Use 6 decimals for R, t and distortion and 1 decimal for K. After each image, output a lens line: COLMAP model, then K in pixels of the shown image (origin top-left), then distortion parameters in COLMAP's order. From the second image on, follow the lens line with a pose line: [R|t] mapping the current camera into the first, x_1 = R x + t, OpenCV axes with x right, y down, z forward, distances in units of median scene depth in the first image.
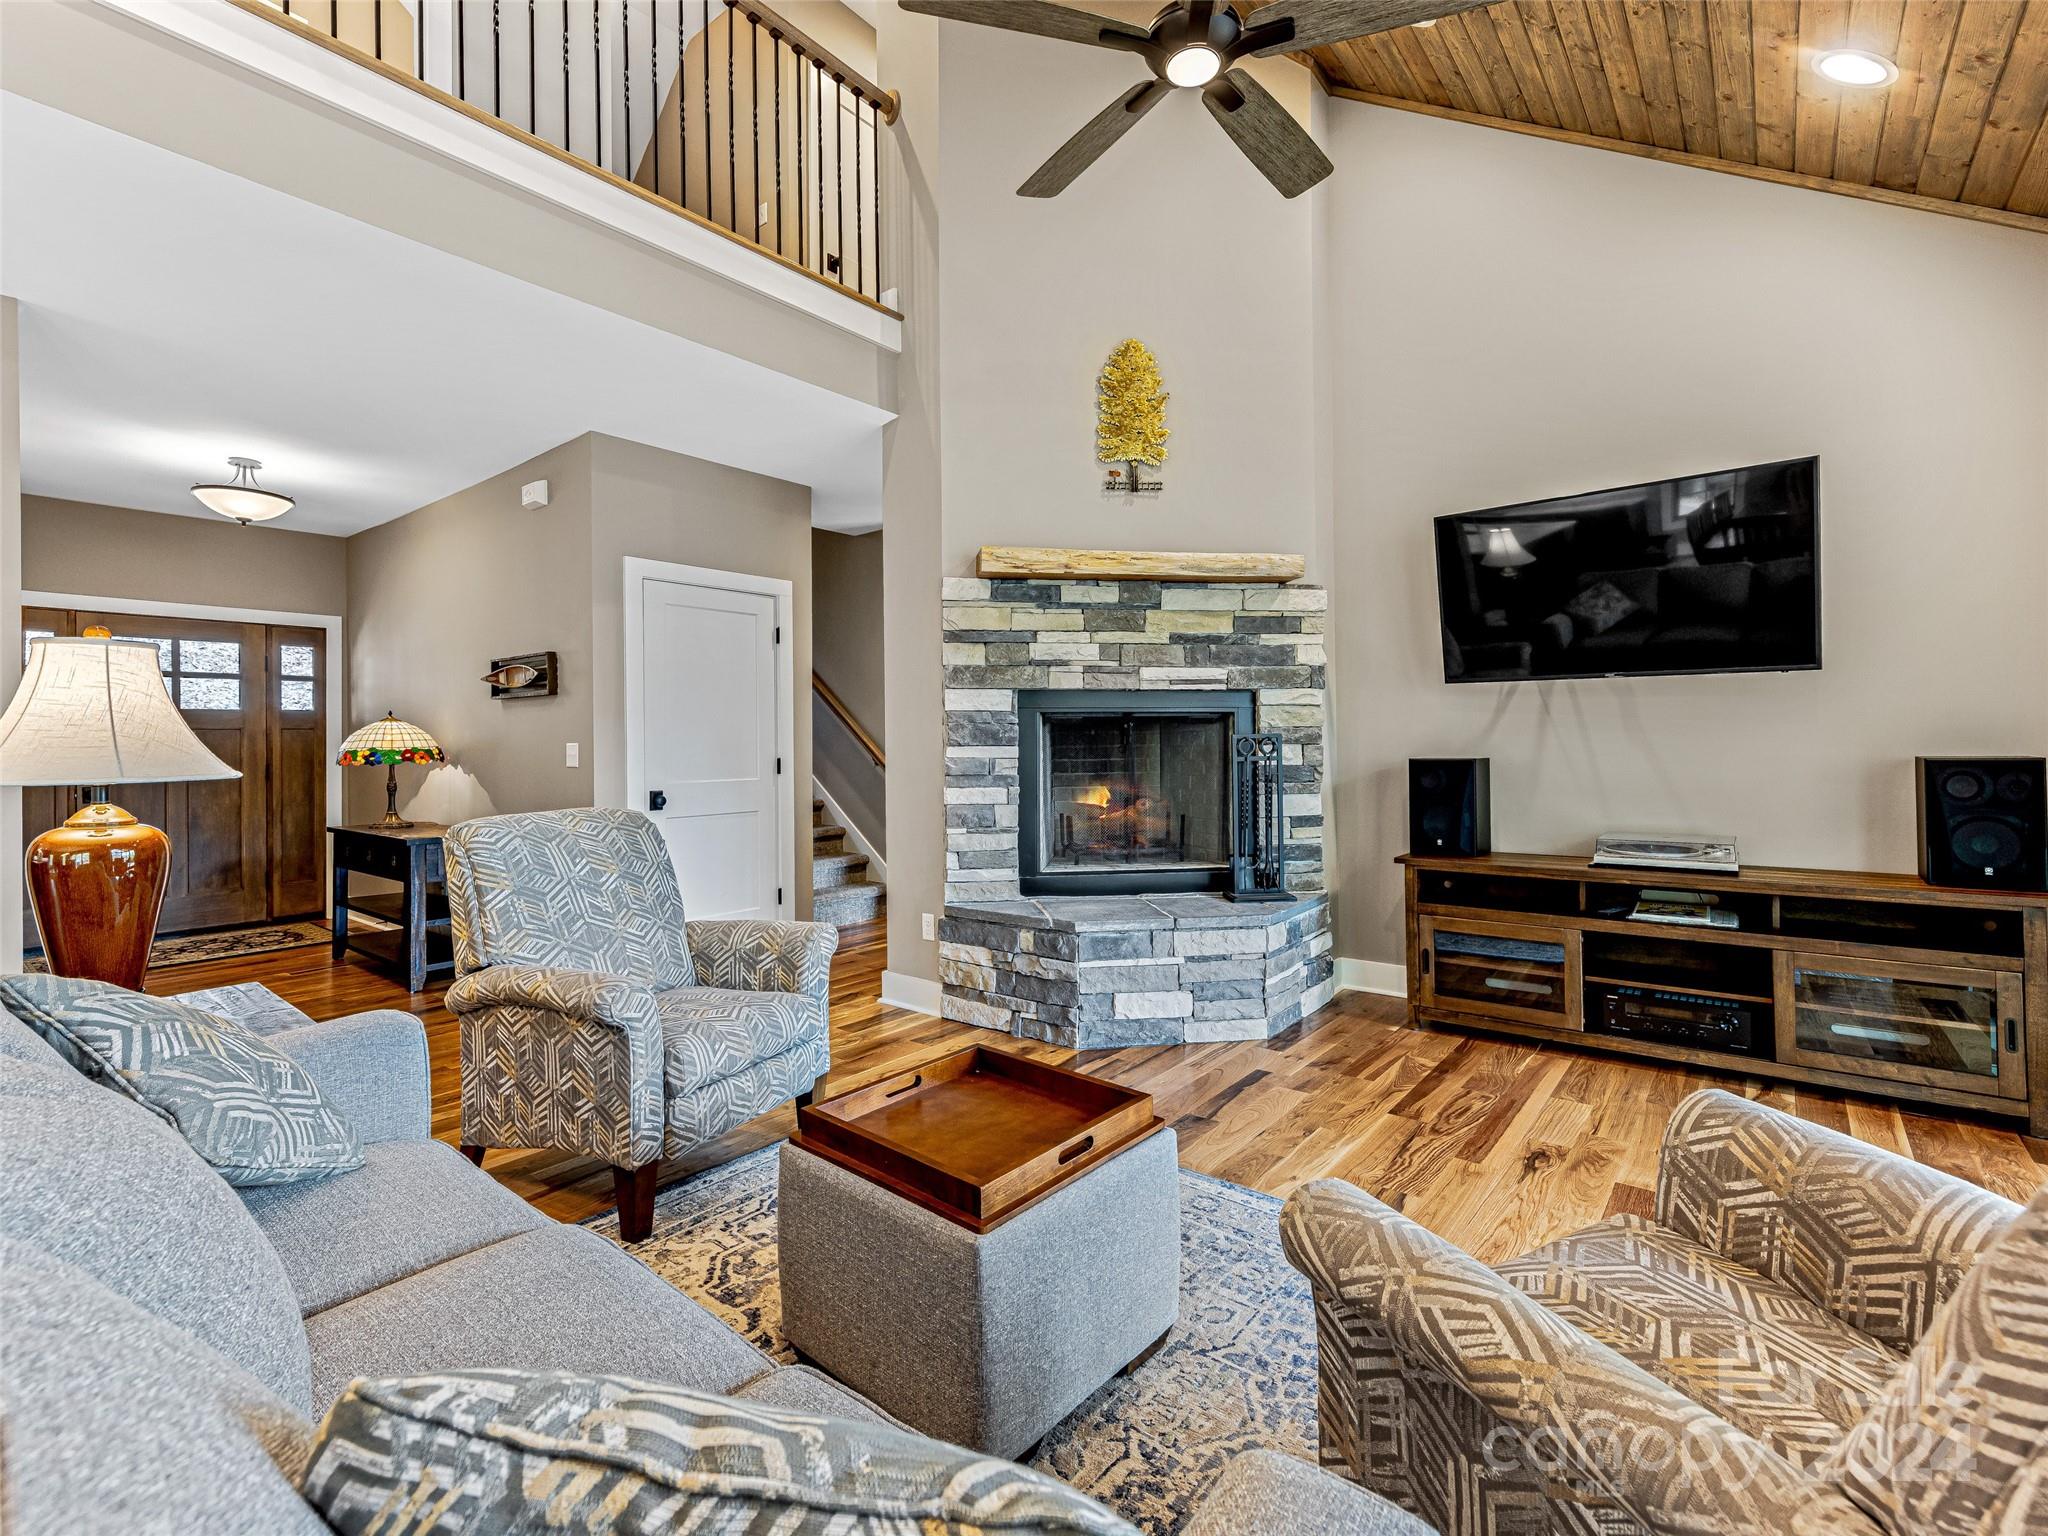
lens RADIAL K [[915.6, 0, 1014.9], [0, 915.6, 740.4], [0, 0, 1]] dist [0.000225, 0.000246]
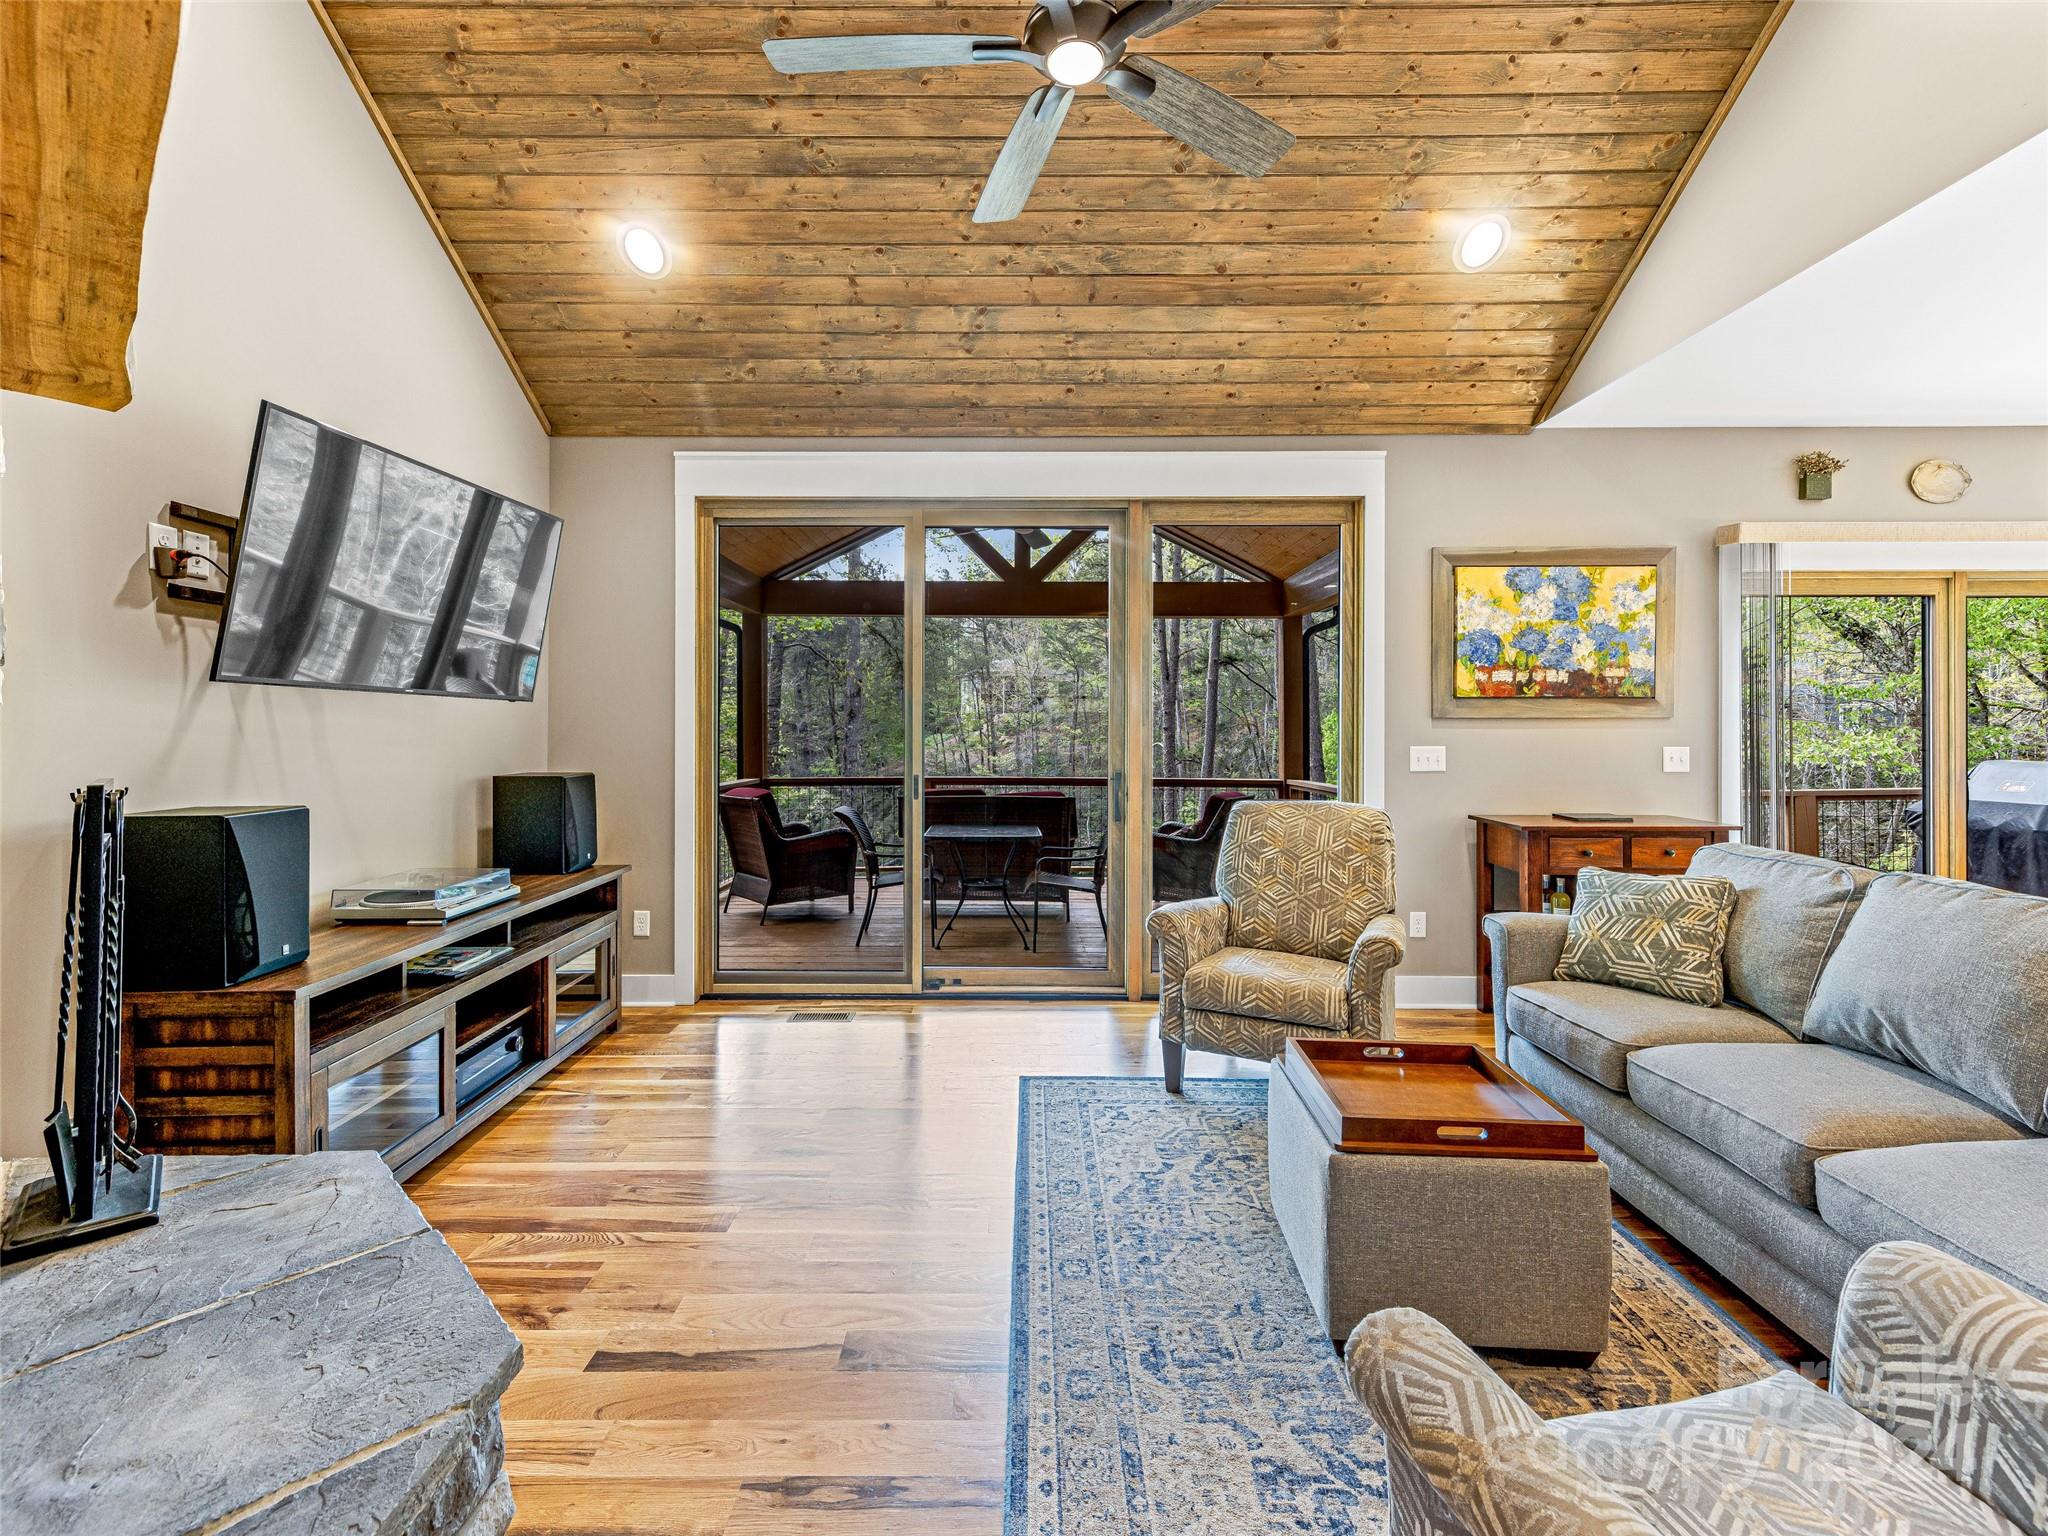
lens RADIAL K [[915.6, 0, 1007.1], [0, 915.6, 726.4], [0, 0, 1]] dist [0.000225, 0.000246]
pose [[-0.628808, 0.010073, 0.777495, -0.284815], [0.003370, 0.999942, -0.010229, -0.026001], [-0.777553, -0.003812, -0.628806, 0.961919]]
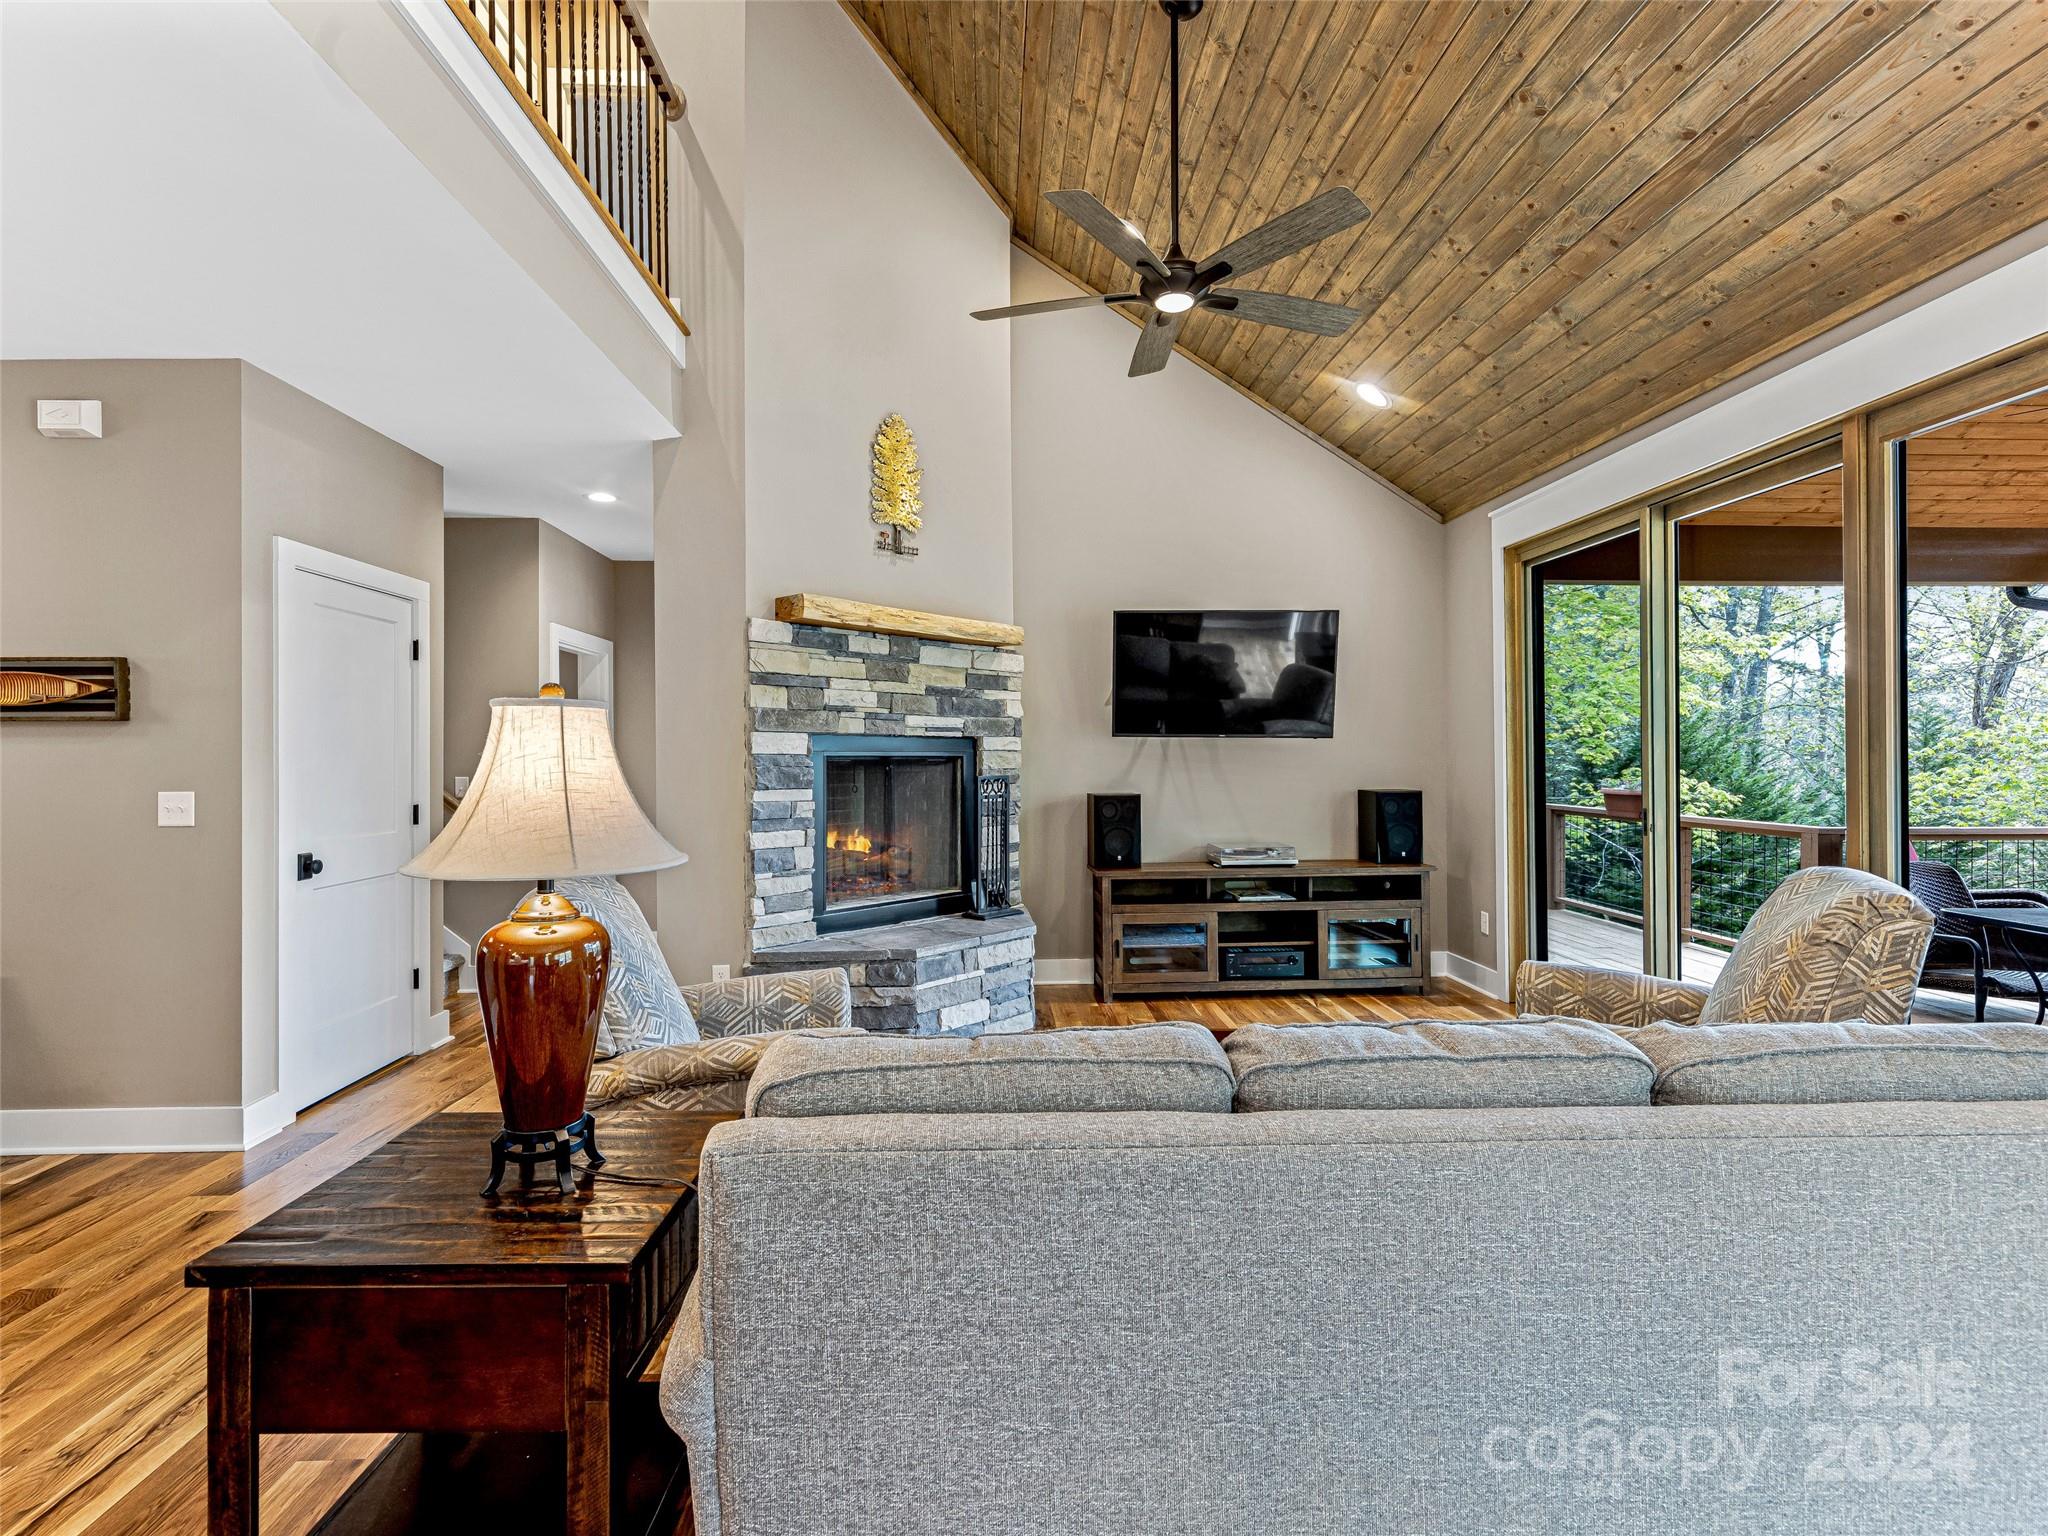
lens RADIAL K [[1011.9, 0, 1014.3], [0, 1011.9, 755.9], [0, 0, 1]] dist [-0.003552, -0.003021]
pose [[0.754218, 0.006752, 0.656590, -0.574435], [-0.003077, 0.999972, -0.006749, -0.023923], [-0.656617, 0.003070, 0.754218, 0.000885]]
